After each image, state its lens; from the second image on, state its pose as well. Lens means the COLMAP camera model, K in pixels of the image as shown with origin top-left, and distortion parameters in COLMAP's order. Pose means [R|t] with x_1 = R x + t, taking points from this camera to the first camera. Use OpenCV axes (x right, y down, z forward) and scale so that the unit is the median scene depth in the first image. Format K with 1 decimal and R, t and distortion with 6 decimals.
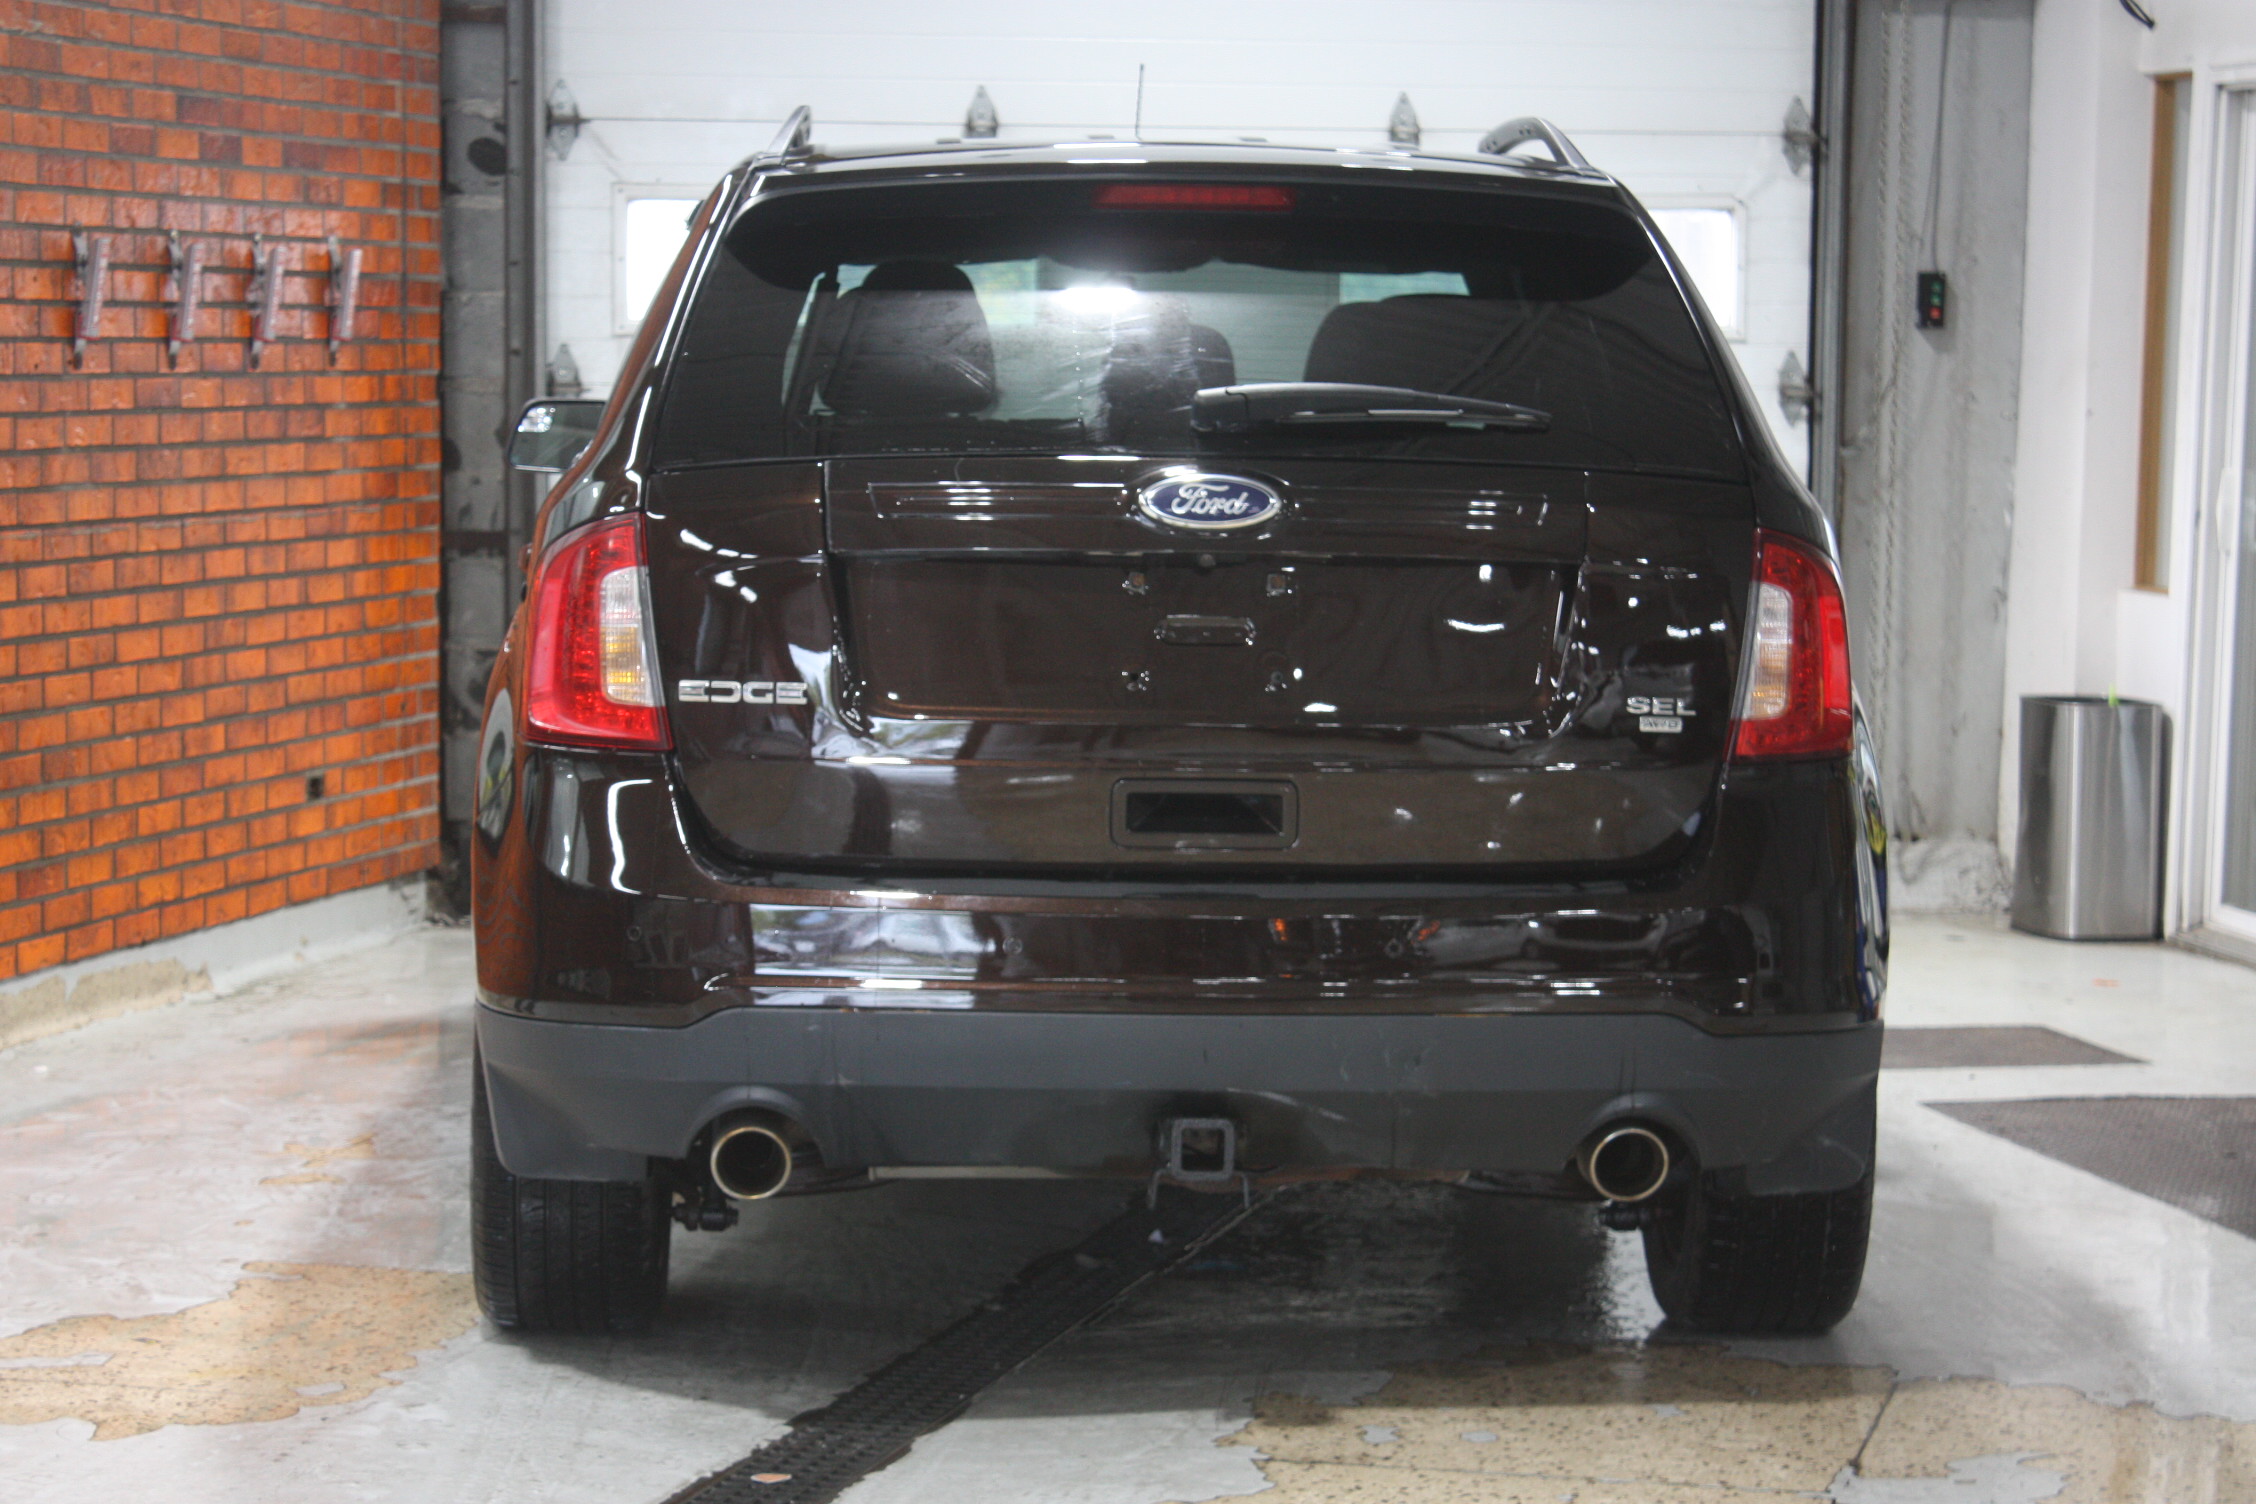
lens RADIAL K [[5253.9, 0, 1128.0], [0, 5253.9, 752.0], [0, 0, 1]] dist [0.072322, 0.409724]
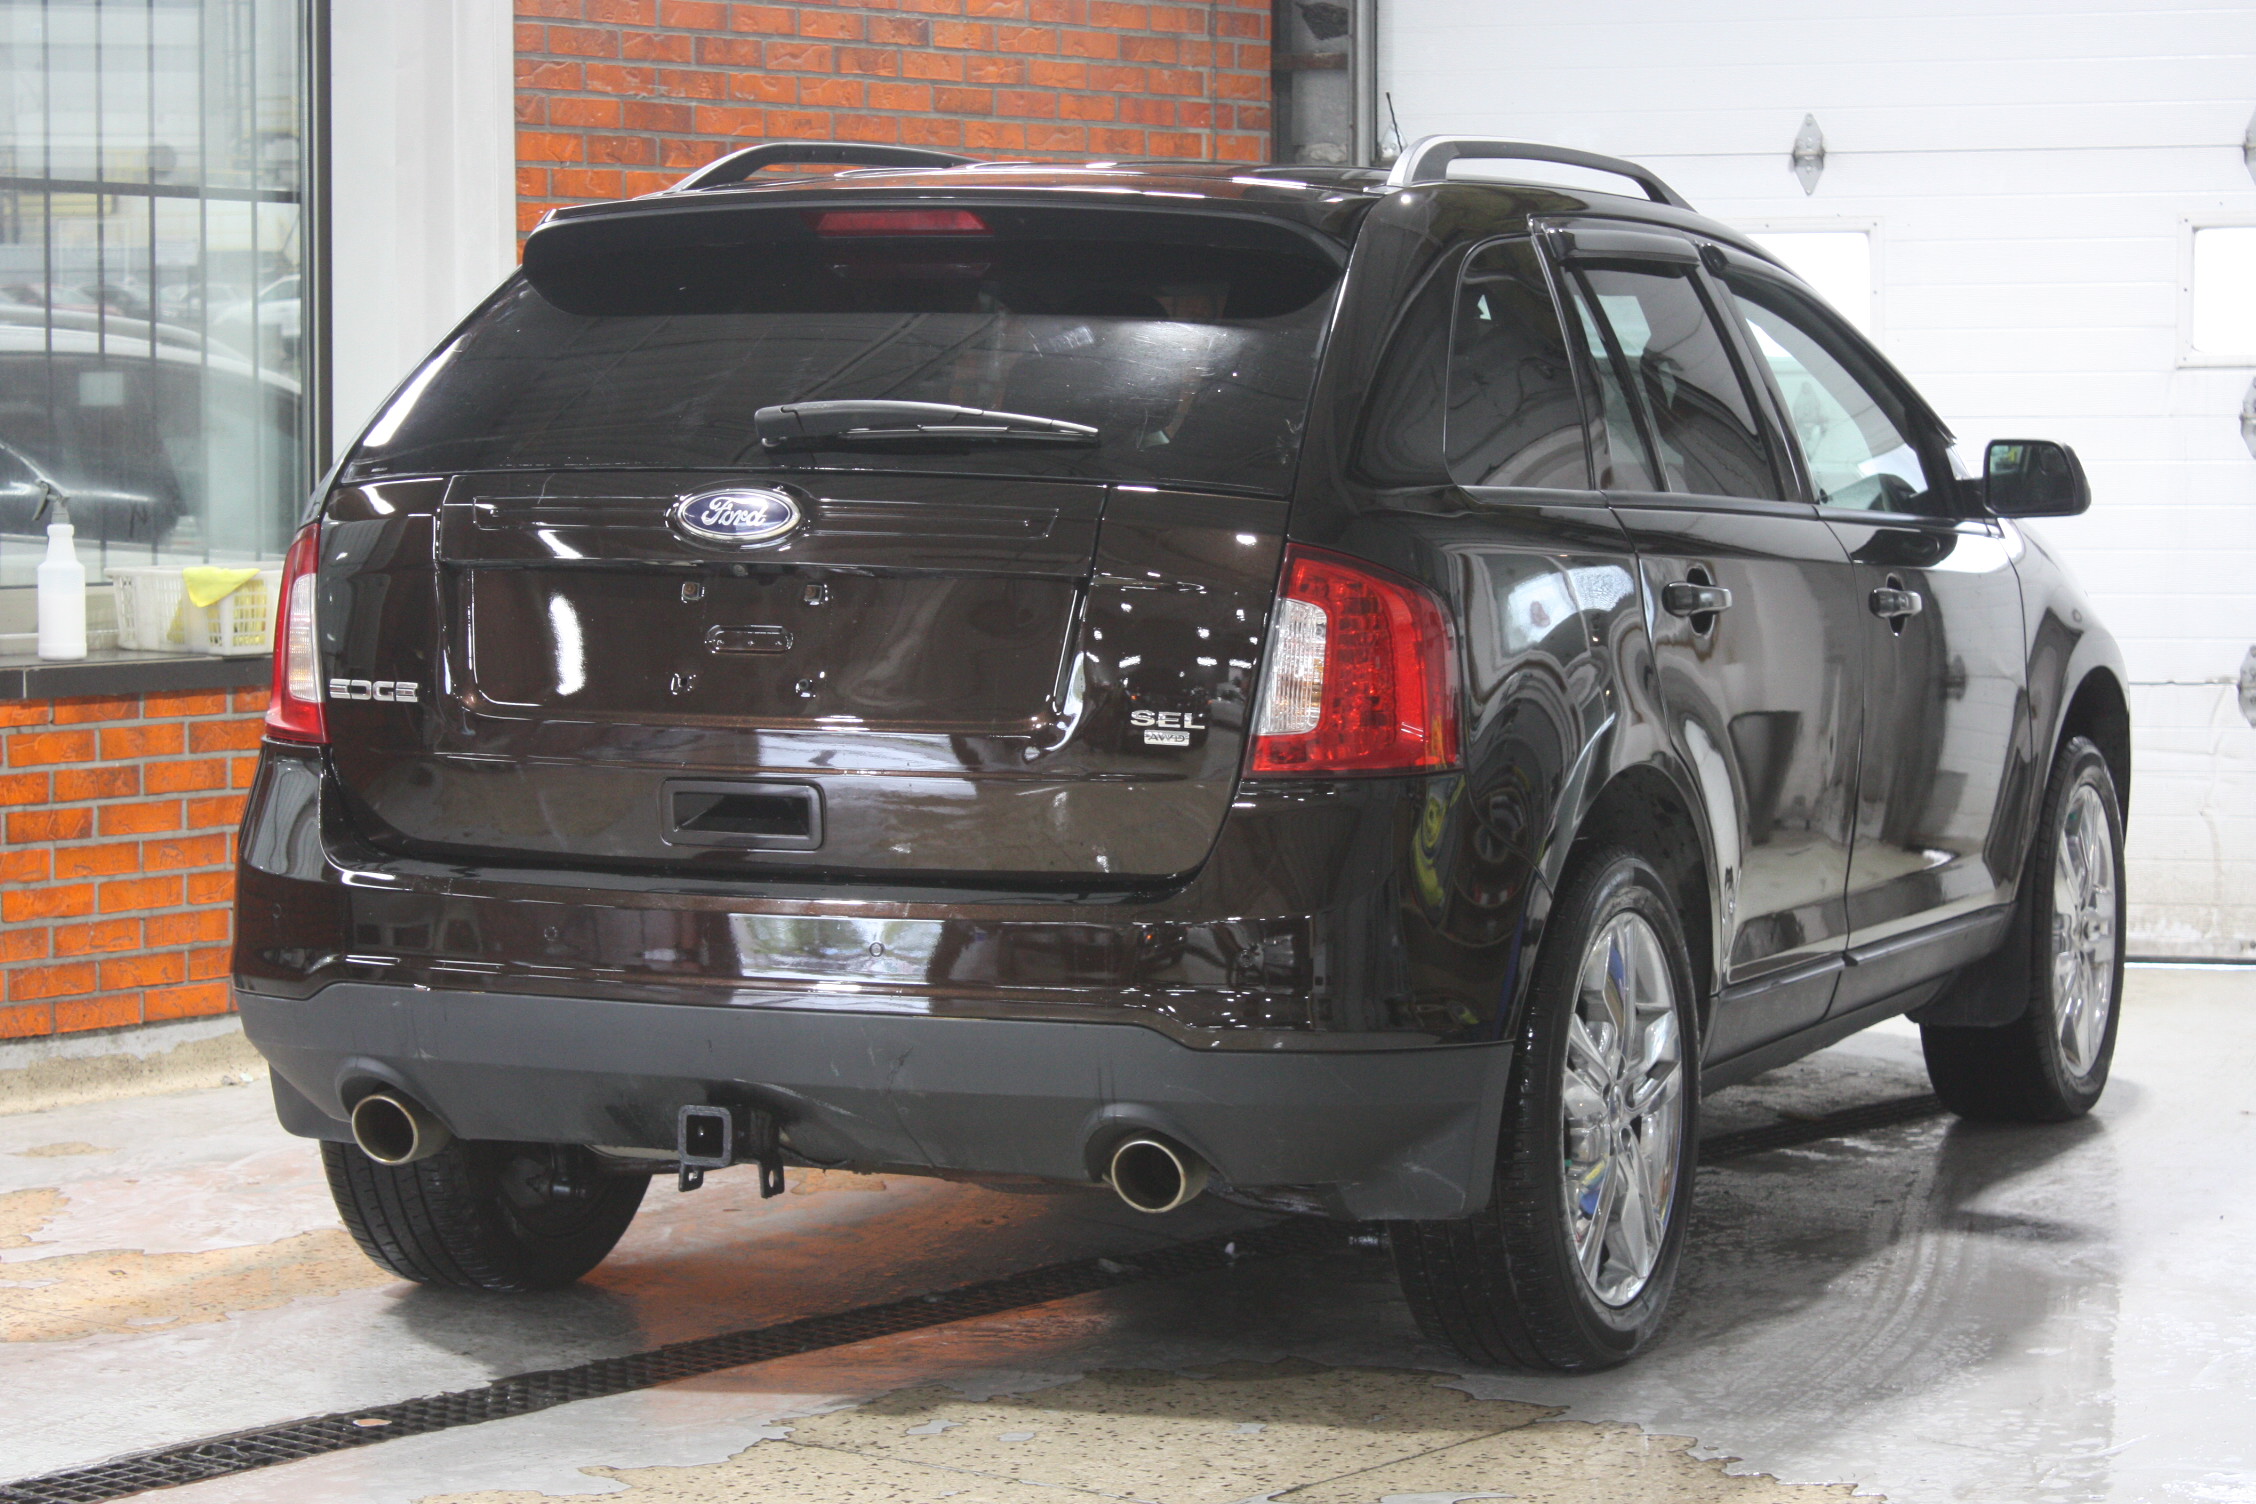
lens RADIAL K [[5380.9, 0, 1130.3], [0, 5380.9, 686.2], [0, 0, 1]] dist [-0.887964, 31.861512]
pose [[0.920119, 0.016192, -0.391304, 0.494095], [-0.025447, 0.999505, -0.018477, 0.004008], [0.390812, 0.026959, 0.920076, 0.053698]]
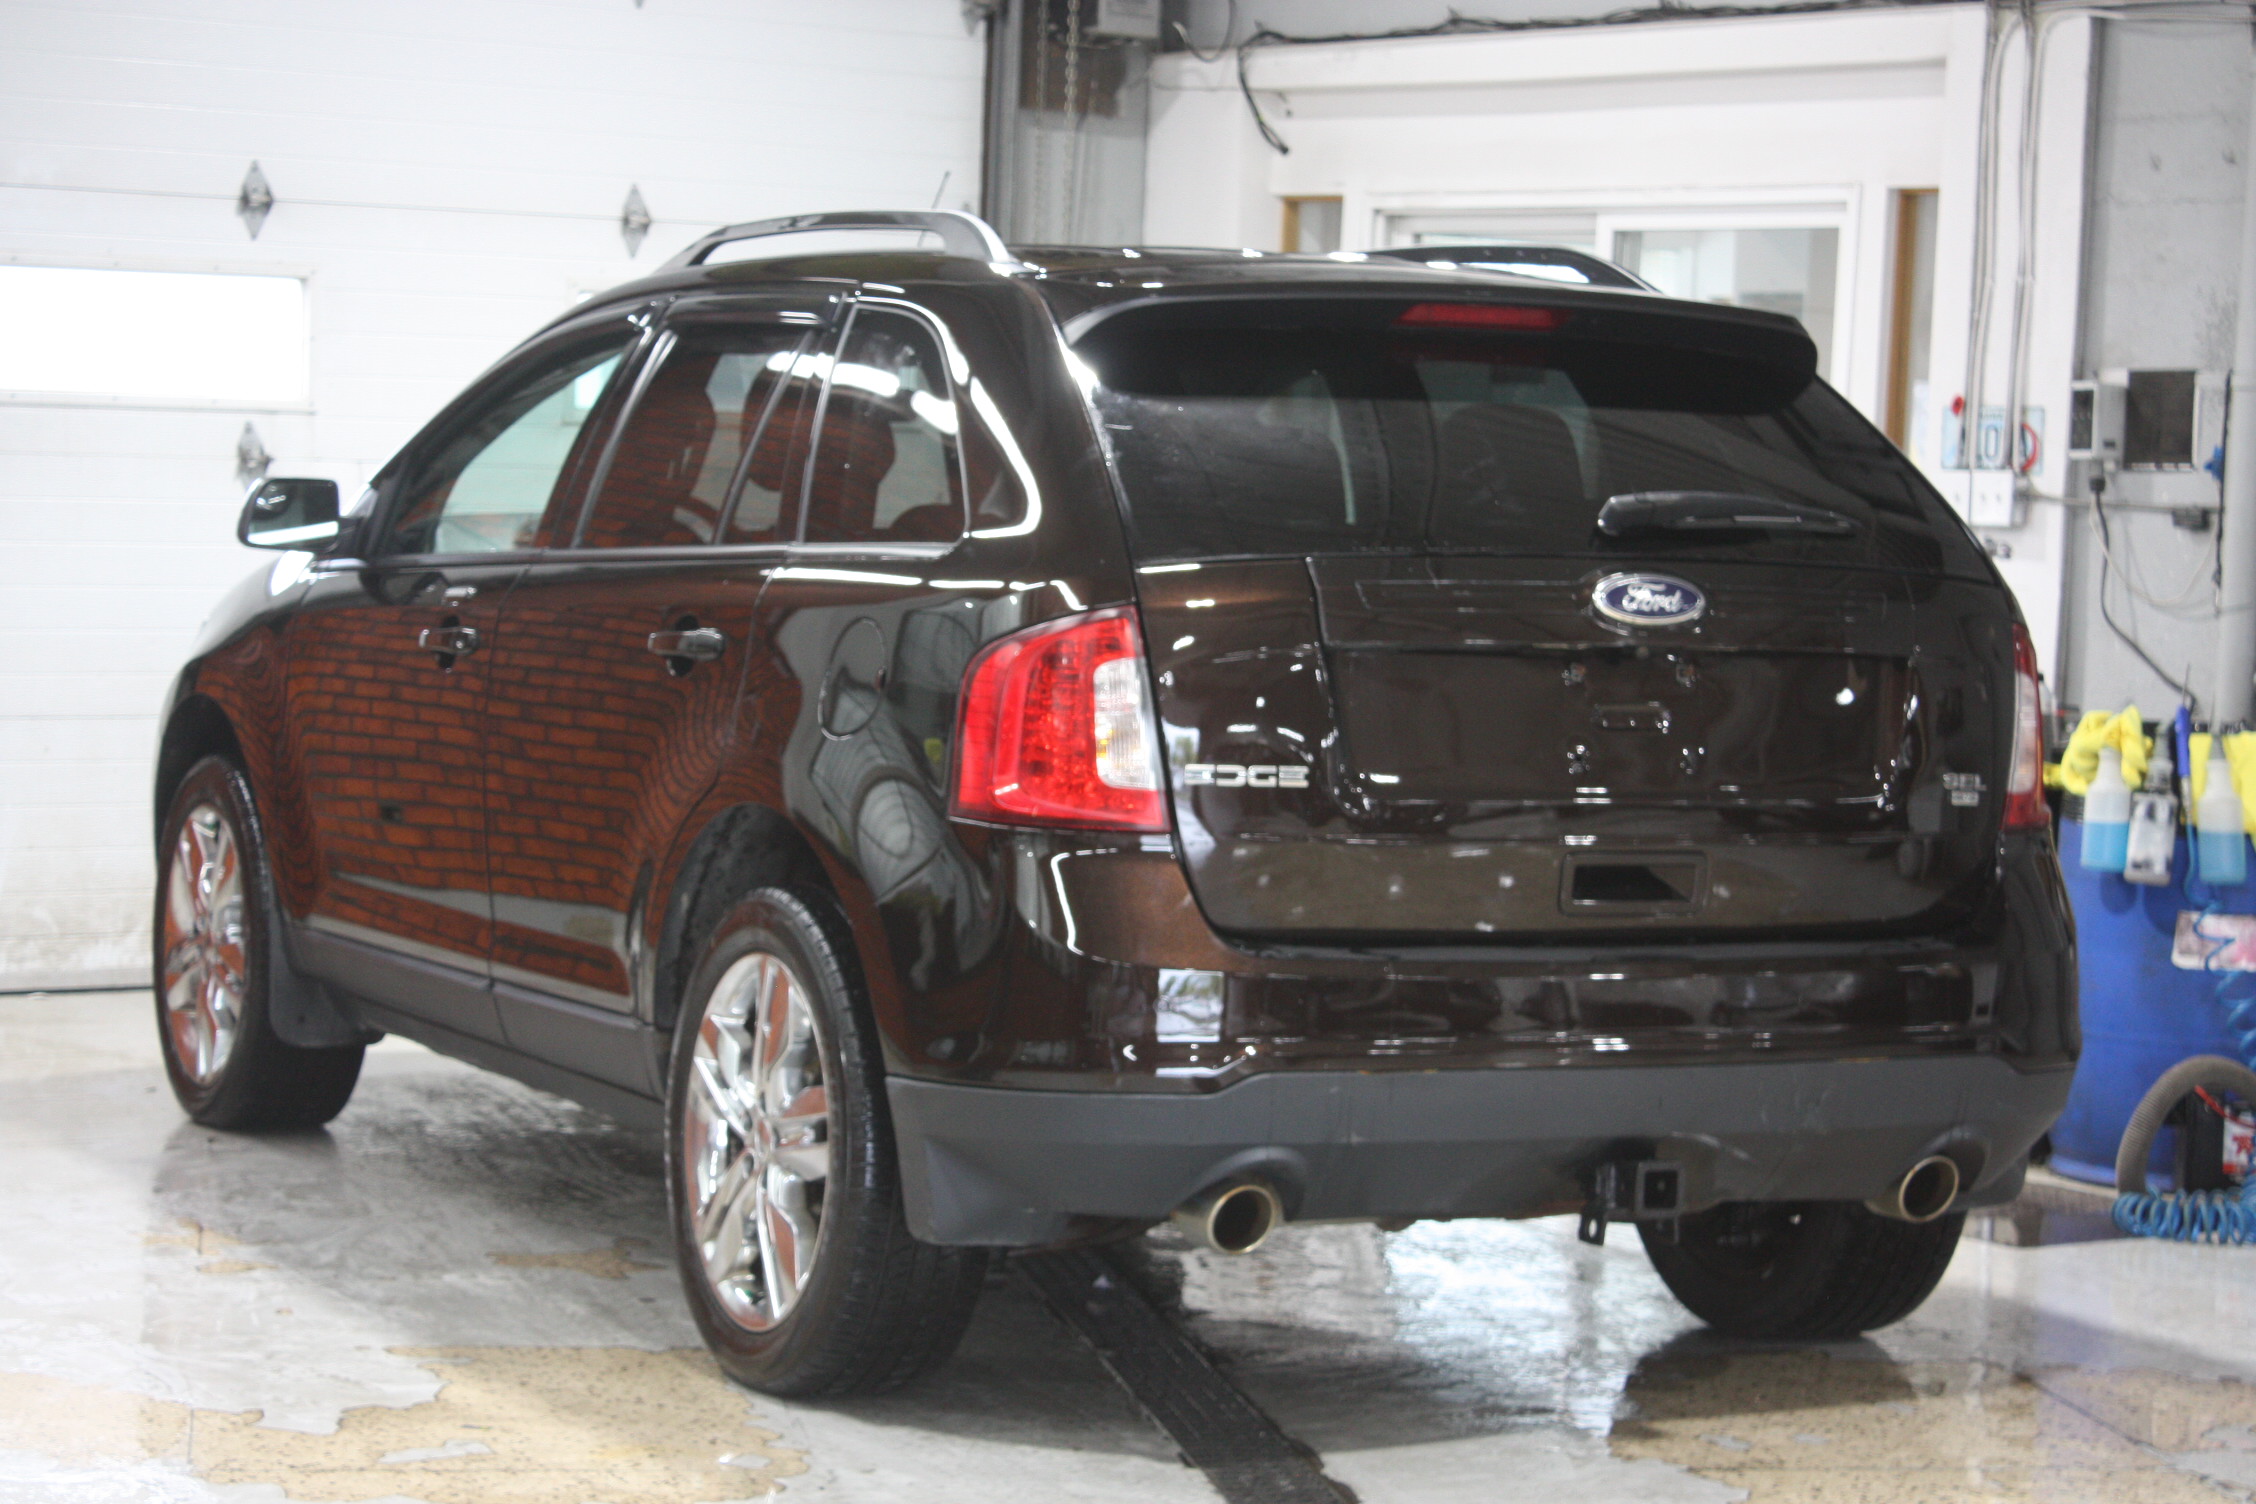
lens RADIAL K [[5348.5, 0, 1128.0], [0, 5348.5, 752.0], [0, 0, 1]] dist [0.049851, 0.039902]
pose [[0.903553, -0.006012, 0.428435, -0.553579], [0.011401, 0.999885, -0.010013, -0.005630], [-0.428325, 0.013932, 0.903517, 0.034990]]
